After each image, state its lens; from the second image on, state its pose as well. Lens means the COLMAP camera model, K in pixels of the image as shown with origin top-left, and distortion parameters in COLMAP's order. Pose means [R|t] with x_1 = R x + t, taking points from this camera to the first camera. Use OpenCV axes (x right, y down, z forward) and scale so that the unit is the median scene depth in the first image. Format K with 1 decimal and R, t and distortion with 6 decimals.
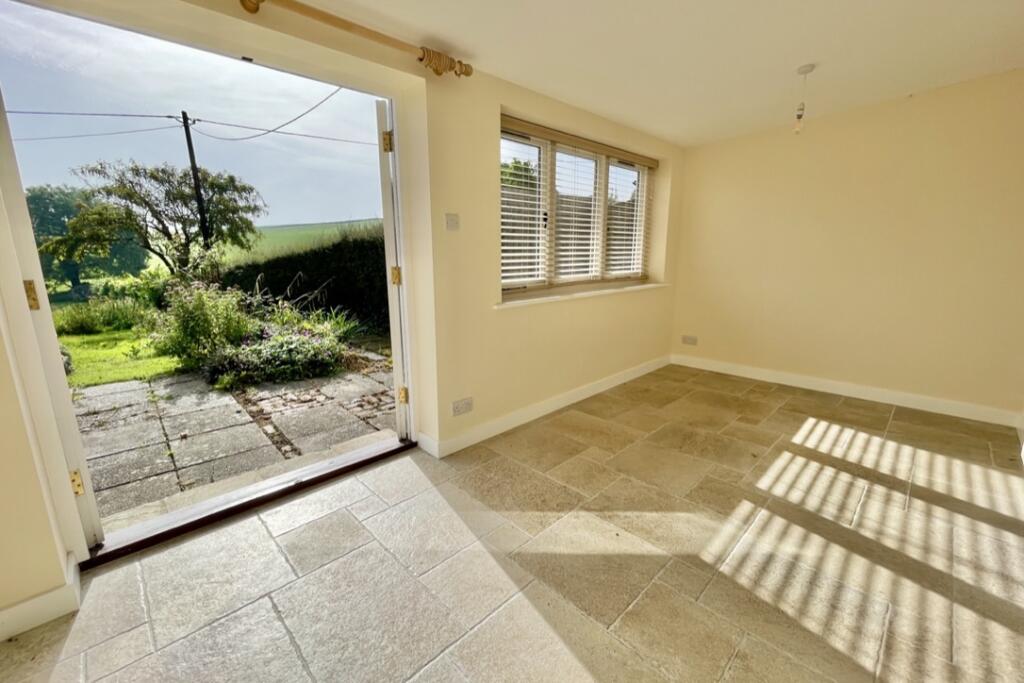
lens RADIAL K [[421.5, 0, 512.0], [0, 421.5, 341.5], [0, 0, 1]] dist [0.012559, -0.012796]
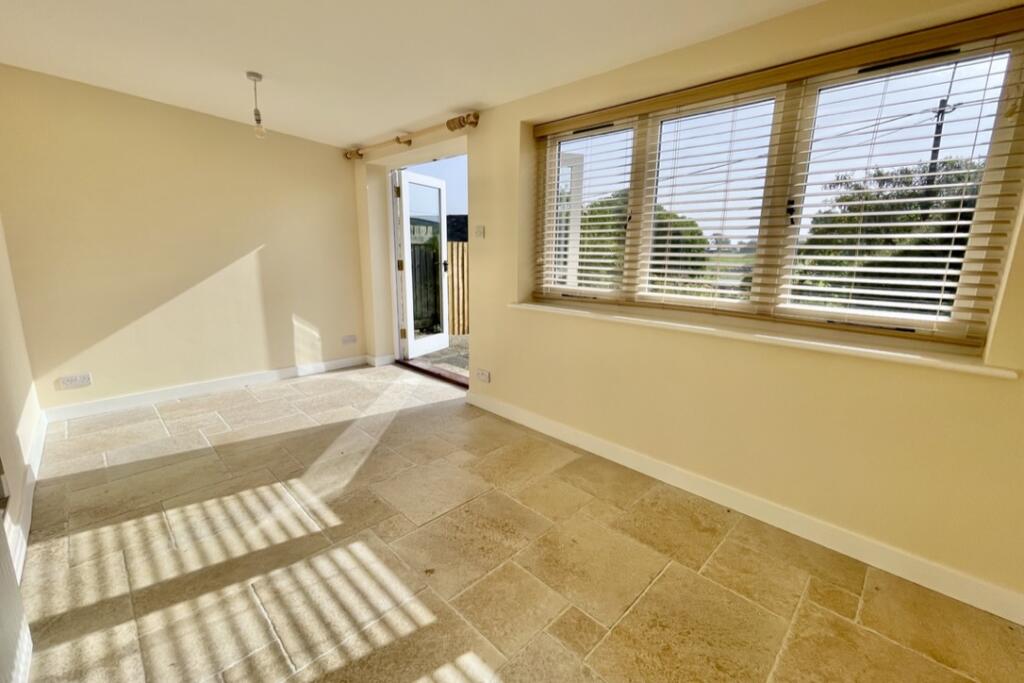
lens RADIAL K [[421.5, 0, 512.0], [0, 421.5, 341.5], [0, 0, 1]] dist [0.012559, -0.012796]
pose [[0.012191, 0.215705, -0.976383, 1.527029], [-0.215762, 0.954020, 0.208070, -0.318609], [0.976370, 0.208129, 0.058171, 1.354288]]
